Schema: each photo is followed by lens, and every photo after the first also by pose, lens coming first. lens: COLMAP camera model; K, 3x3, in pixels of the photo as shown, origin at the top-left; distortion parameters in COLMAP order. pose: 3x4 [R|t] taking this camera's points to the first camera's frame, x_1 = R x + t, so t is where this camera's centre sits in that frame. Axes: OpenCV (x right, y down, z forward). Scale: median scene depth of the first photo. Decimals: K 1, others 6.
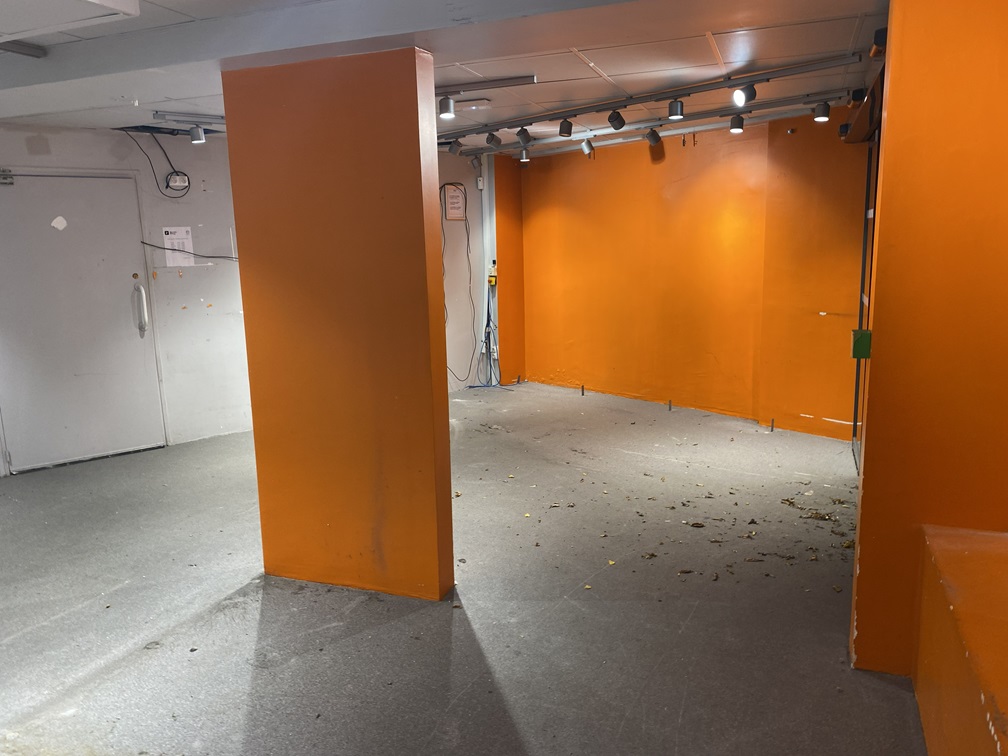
lens RADIAL K [[757.0, 0, 503.1], [0, 757.0, 377.8], [0, 0, 1]] dist [0.039872, -0.071419]
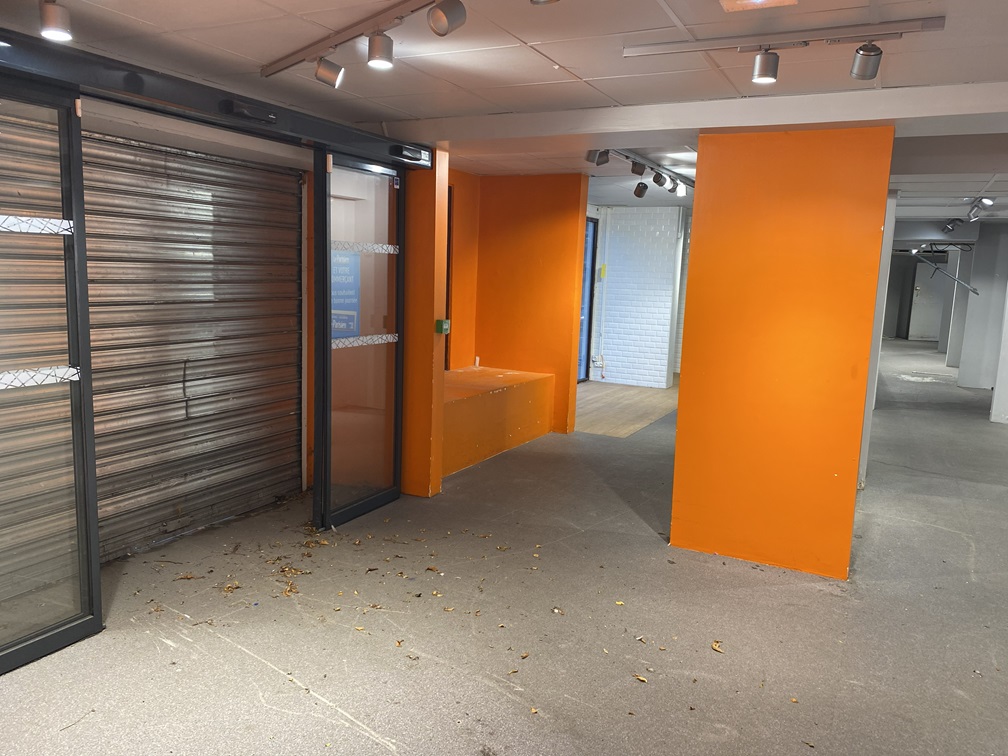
lens RADIAL K [[757.0, 0, 500.8], [0, 757.0, 376.6], [0, 0, 1]] dist [0.039872, -0.071419]
pose [[-0.994400, -0.018972, 0.103961, 0.084635], [0.014580, 0.949716, 0.312772, -0.373339], [-0.104667, 0.312536, -0.944122, 2.033620]]
